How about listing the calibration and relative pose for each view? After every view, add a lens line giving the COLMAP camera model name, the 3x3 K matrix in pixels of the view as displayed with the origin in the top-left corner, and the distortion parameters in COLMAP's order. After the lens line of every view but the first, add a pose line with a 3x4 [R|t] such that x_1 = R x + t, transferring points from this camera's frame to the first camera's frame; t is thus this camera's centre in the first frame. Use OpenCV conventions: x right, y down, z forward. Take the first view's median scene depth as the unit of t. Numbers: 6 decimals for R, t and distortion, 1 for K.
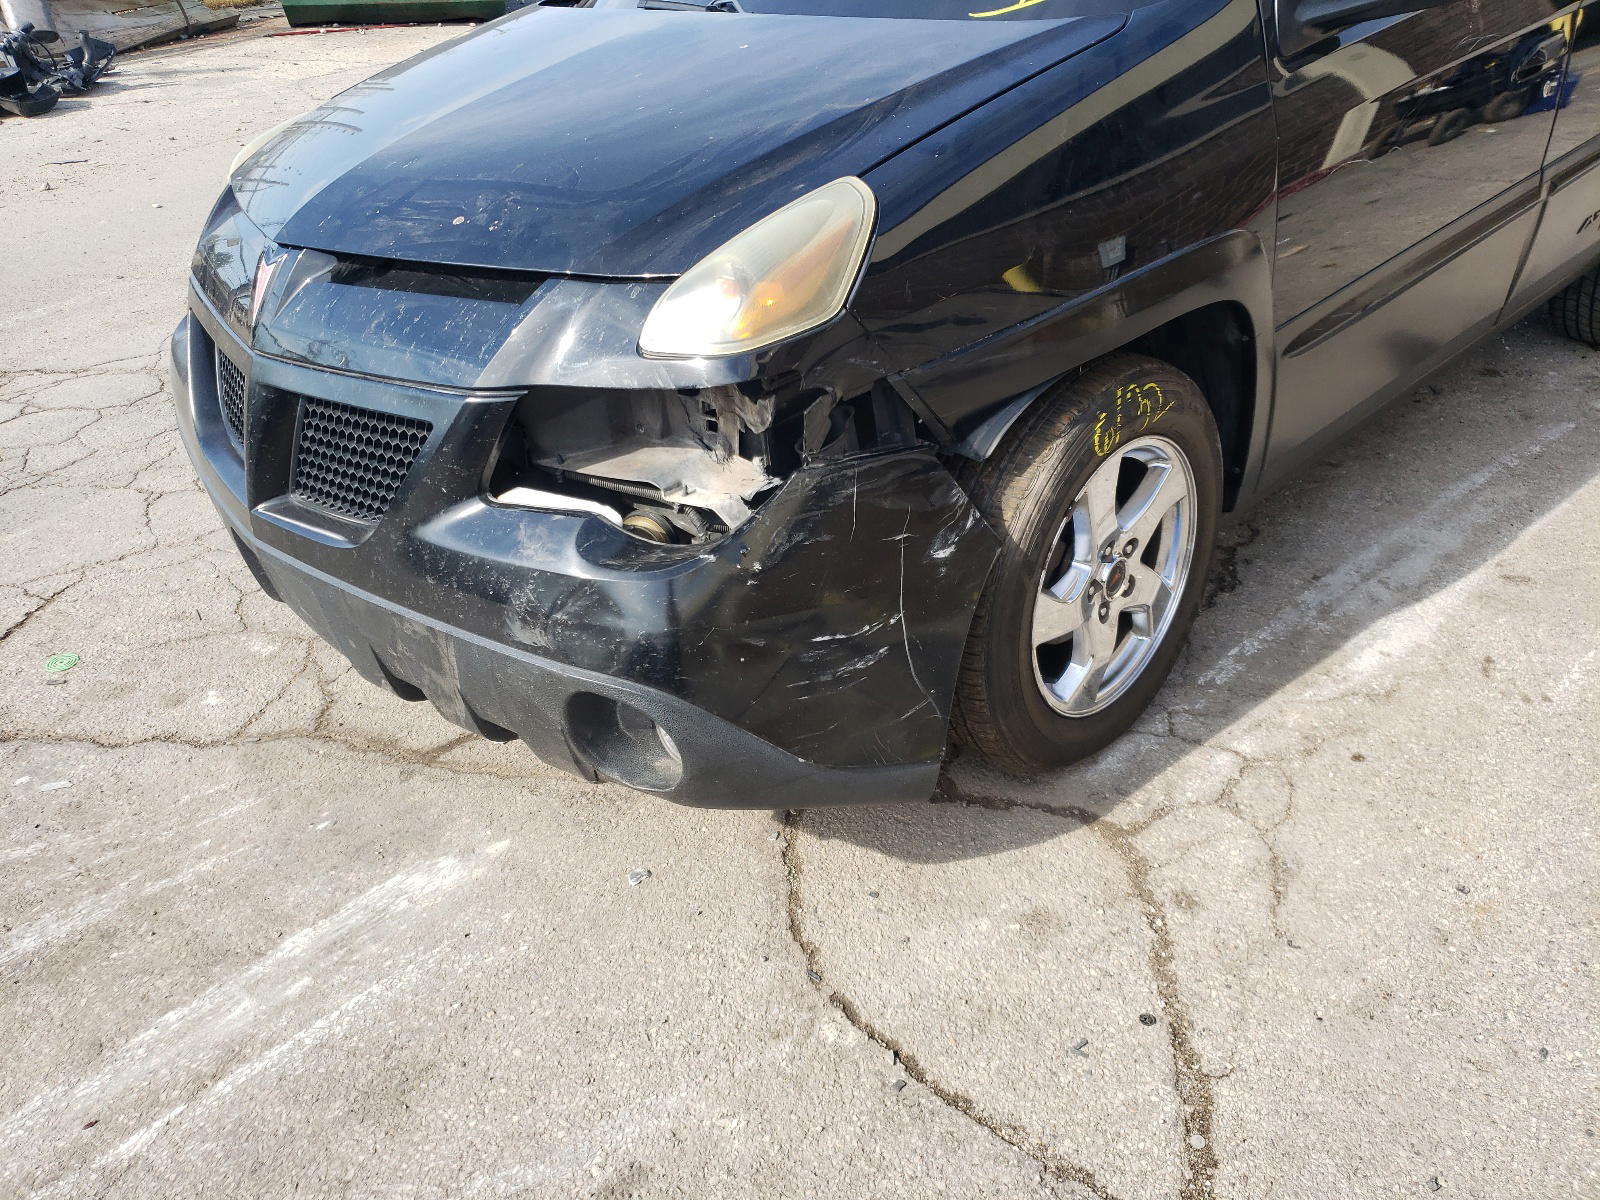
lens RADIAL K [[1230.9, 0, 800.0], [0, 1230.9, 600.0], [0, 0, 1]] dist [0.000712, 0.039718]
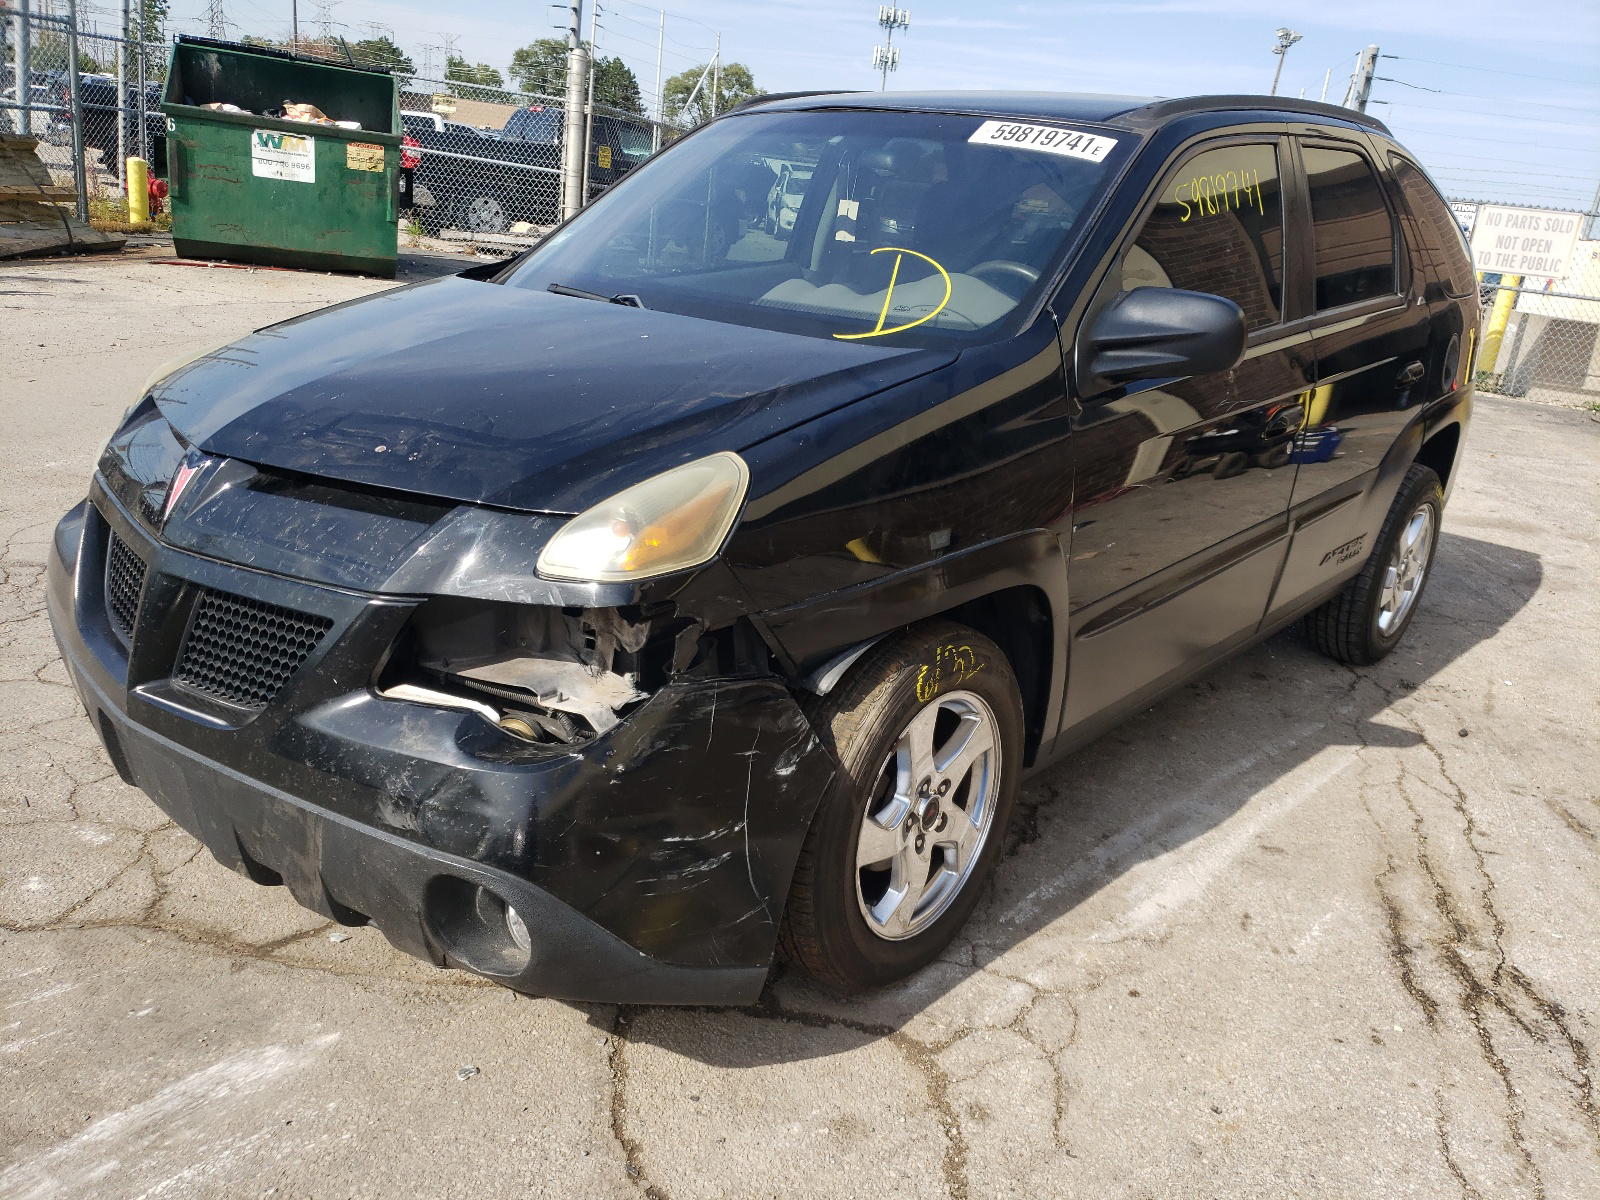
lens RADIAL K [[1216.2, 0, 798.5], [0, 1216.2, 645.3], [0, 0, 1]] dist [0.073011, -0.061207]
pose [[0.988220, 0.088738, 0.124685, -0.018419], [-0.065045, 0.981022, -0.182662, 0.046341], [-0.138528, 0.172400, 0.975238, -0.114137]]
